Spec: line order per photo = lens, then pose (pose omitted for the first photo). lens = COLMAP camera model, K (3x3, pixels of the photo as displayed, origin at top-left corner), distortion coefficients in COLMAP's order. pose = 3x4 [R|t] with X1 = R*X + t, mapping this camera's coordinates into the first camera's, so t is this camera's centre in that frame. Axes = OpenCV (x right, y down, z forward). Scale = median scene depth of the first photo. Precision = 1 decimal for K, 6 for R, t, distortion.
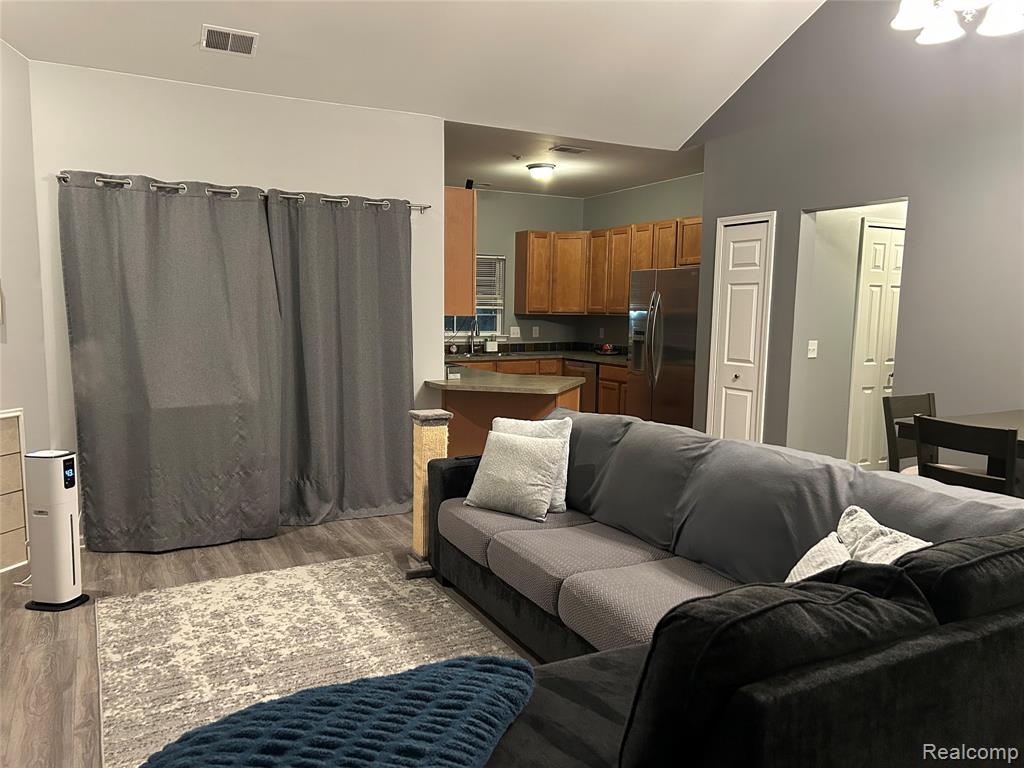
lens RADIAL K [[768.6, 0, 504.8], [0, 768.6, 389.1], [0, 0, 1]] dist [0.070419, -0.013435]
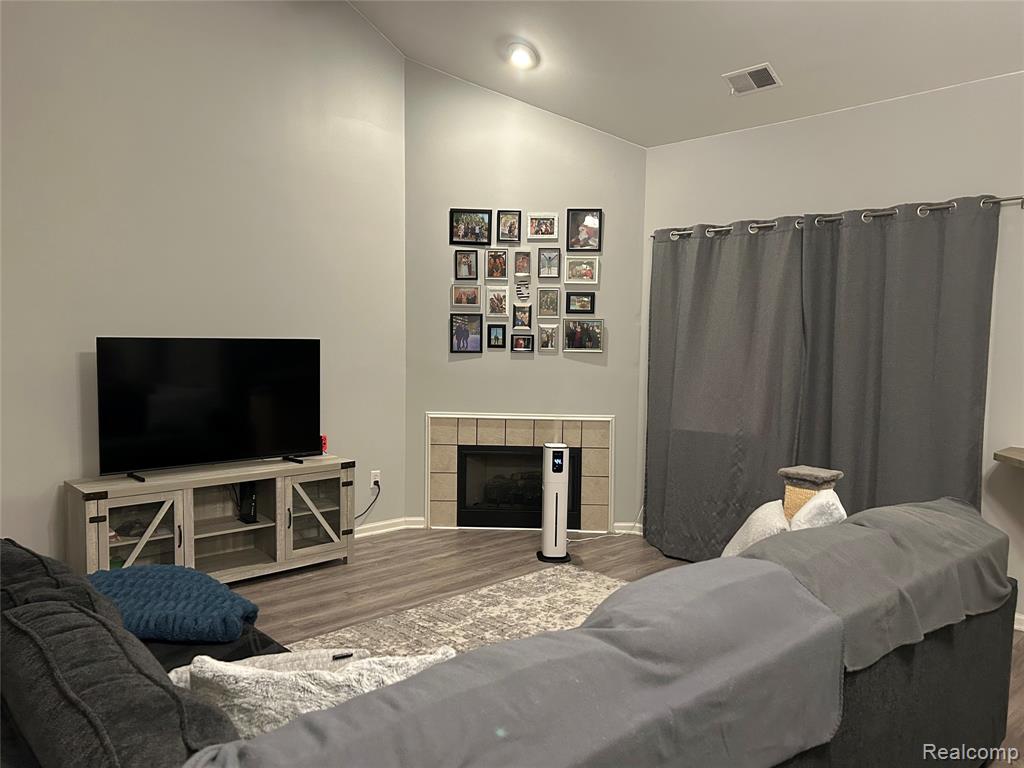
lens RADIAL K [[768.6, 0, 511.1], [0, 768.6, 391.0], [0, 0, 1]] dist [0.070419, -0.013435]
pose [[0.271684, 0.068574, -0.959940, 0.668105], [-0.117040, 0.992409, 0.037769, -0.052380], [0.955243, 0.102090, 0.277647, 0.544154]]
